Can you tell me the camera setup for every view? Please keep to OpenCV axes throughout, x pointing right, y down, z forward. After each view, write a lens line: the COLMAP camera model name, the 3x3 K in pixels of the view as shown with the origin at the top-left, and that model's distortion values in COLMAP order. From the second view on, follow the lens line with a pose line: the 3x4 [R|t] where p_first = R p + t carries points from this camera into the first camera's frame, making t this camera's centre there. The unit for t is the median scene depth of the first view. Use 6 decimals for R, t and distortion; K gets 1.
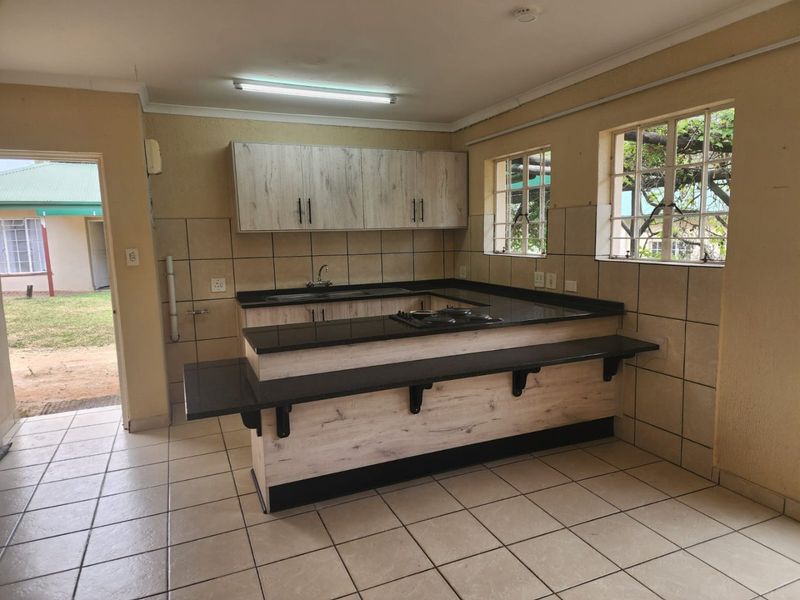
lens RADIAL K [[543.5, 0, 400.0], [0, 543.5, 300.0], [0, 0, 1]] dist [-0.000171, -0.002245]
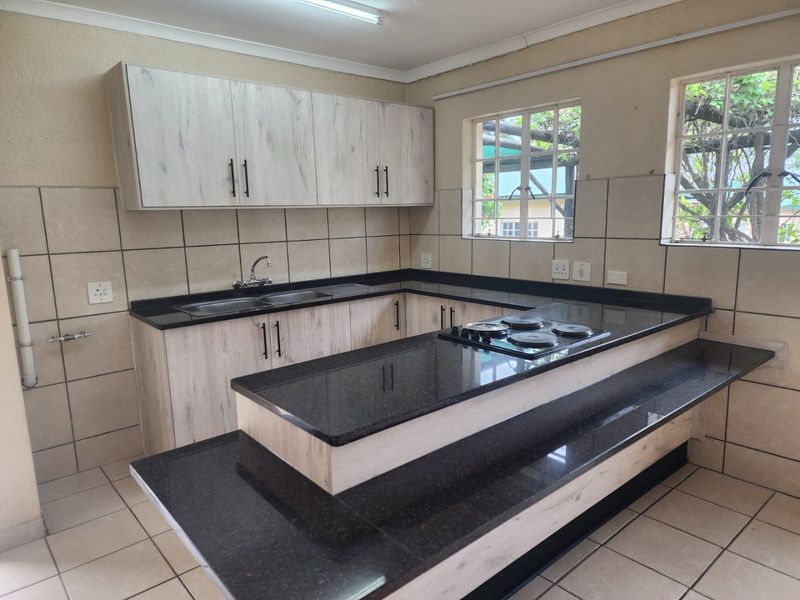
lens RADIAL K [[543.5, 0, 400.0], [0, 543.5, 300.0], [0, 0, 1]] dist [-0.000171, -0.002245]
pose [[0.951652, -0.048057, 0.303395, -0.192327], [0.037900, 0.998509, 0.039284, -0.030078], [-0.304831, -0.025886, 0.952055, 0.280871]]
